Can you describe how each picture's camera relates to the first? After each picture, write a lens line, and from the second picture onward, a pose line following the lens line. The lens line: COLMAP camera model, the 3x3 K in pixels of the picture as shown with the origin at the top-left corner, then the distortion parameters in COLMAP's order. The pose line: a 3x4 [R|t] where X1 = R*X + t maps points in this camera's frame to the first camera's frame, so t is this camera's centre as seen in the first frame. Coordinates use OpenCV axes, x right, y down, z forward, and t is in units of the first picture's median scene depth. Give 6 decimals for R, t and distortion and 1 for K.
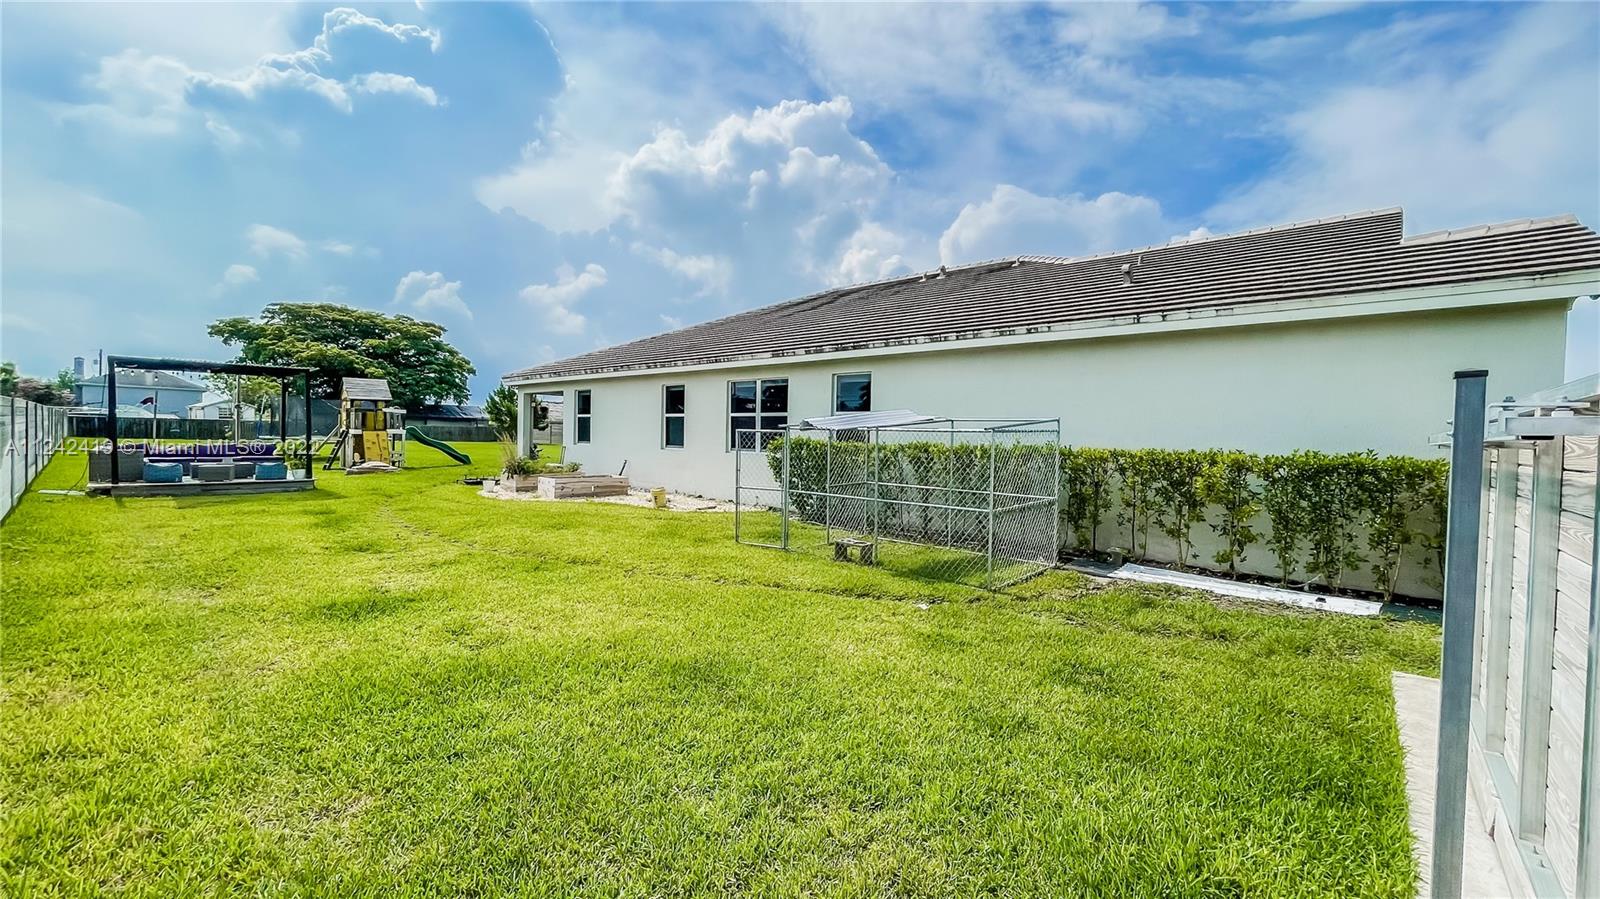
lens RADIAL K [[646.7, 0, 799.8], [0, 646.7, 453.5], [0, 0, 1]] dist [-0.001618, -0.000235]
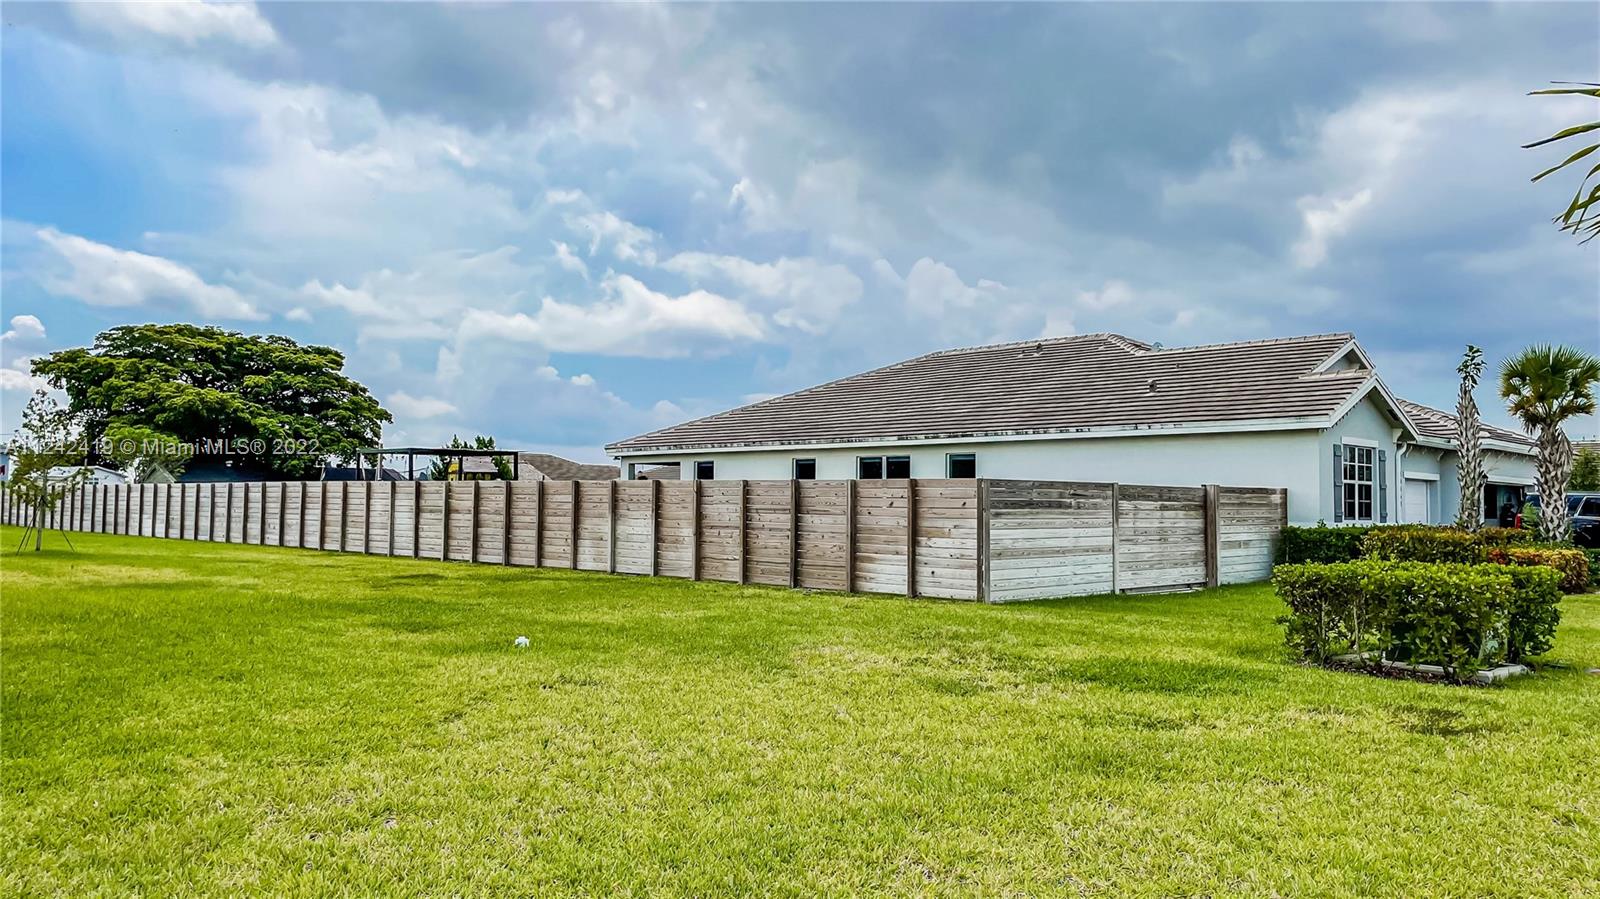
lens RADIAL K [[1204.4, 0, 799.7], [0, 1204.4, 447.0], [0, 0, 1]] dist [0.043950, -0.000238]
pose [[0.999458, -0.014699, -0.029443, -0.155066], [0.012385, 0.996930, -0.077315, 0.045148], [0.030489, 0.076908, 0.996572, -1.298130]]
